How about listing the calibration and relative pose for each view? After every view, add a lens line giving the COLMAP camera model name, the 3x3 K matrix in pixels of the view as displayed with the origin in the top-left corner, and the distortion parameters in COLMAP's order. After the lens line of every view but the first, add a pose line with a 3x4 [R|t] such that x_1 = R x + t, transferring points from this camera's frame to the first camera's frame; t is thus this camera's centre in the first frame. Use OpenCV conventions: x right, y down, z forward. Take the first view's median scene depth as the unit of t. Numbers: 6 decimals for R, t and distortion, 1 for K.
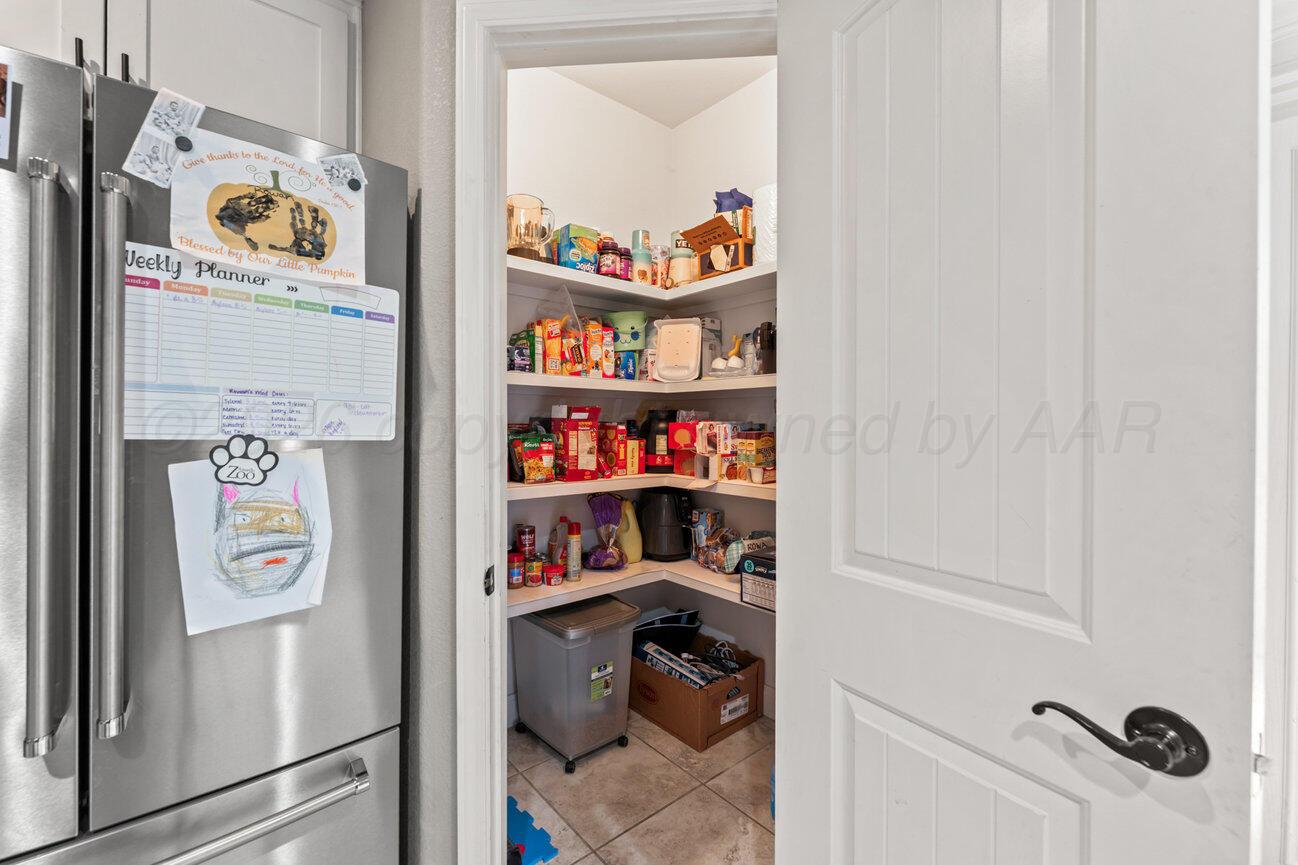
lens RADIAL K [[547.9, 0, 650.3], [0, 547.9, 423.0], [0, 0, 1]] dist [-0.002108, -0.000537]
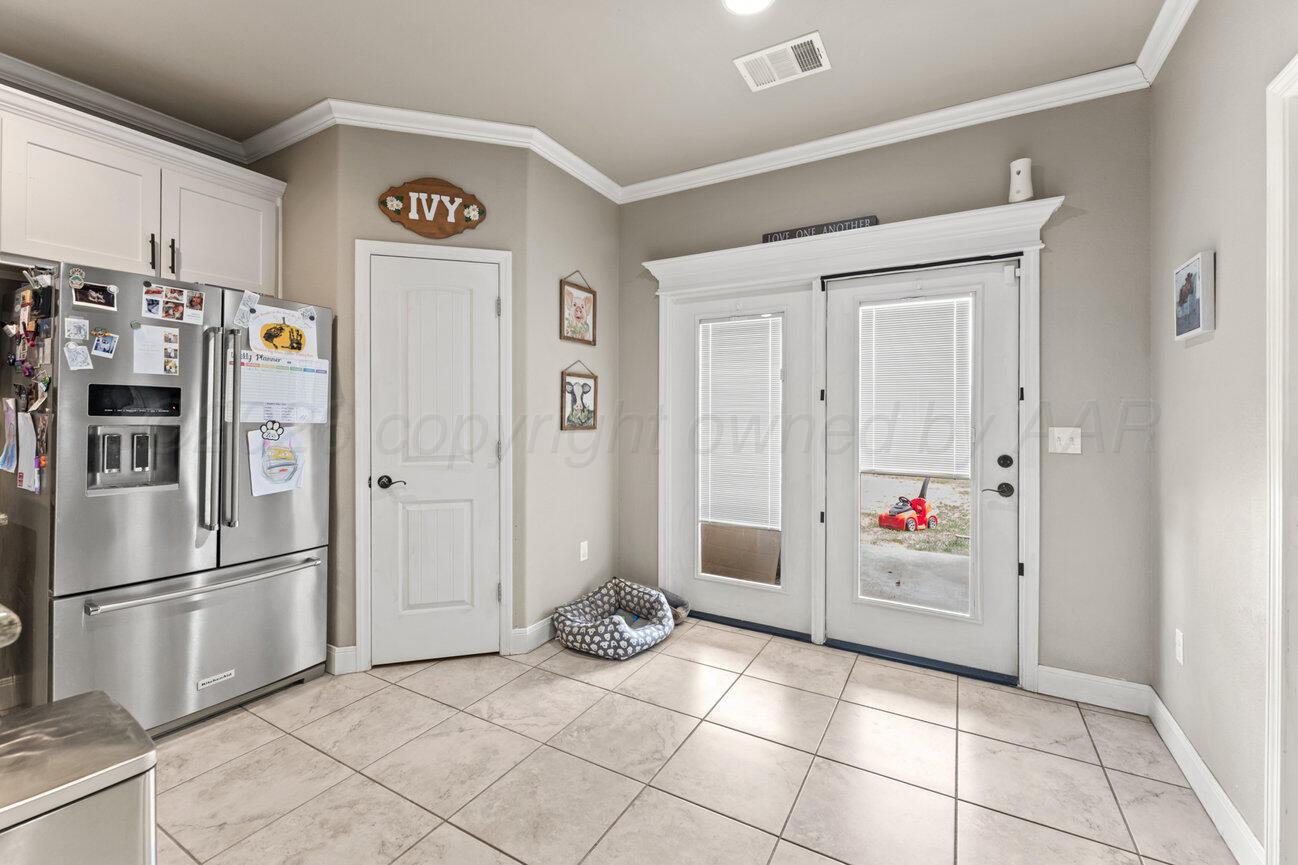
lens RADIAL K [[547.9, 0, 650.3], [0, 547.9, 423.0], [0, 0, 1]] dist [-0.002108, -0.000537]
pose [[0.942226, -0.003021, 0.334963, 0.067572], [-0.002726, 0.999857, 0.016685, -0.013547], [-0.334966, -0.016635, 0.942083, -1.959391]]
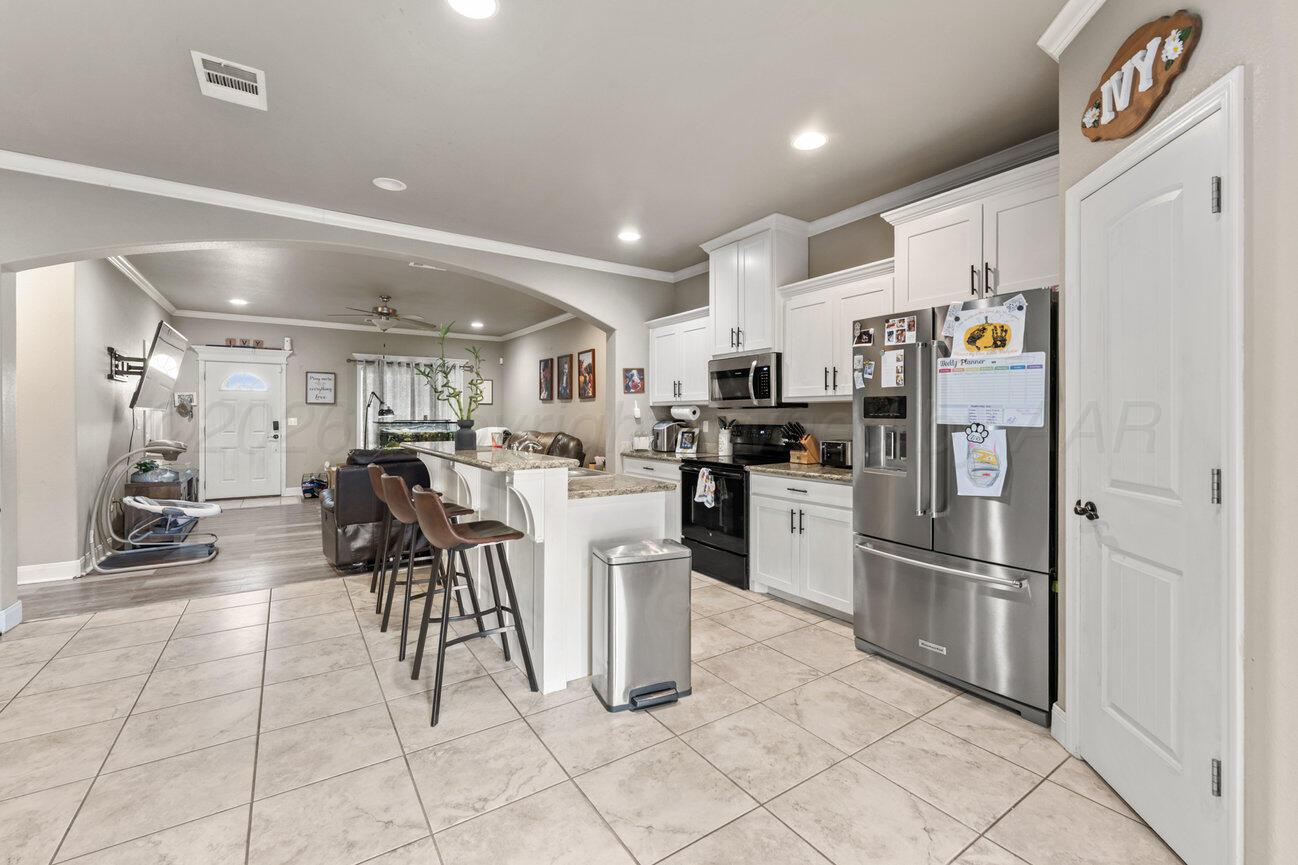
lens RADIAL K [[536.3, 0, 649.0], [0, 536.3, 432.5], [0, 0, 1]] dist [0.000427, -0.000056]
pose [[-0.116467, 0.022967, -0.992929, 1.879713], [-0.003422, 0.999717, 0.023525, 0.011772], [0.993189, 0.006138, -0.116356, -0.223597]]
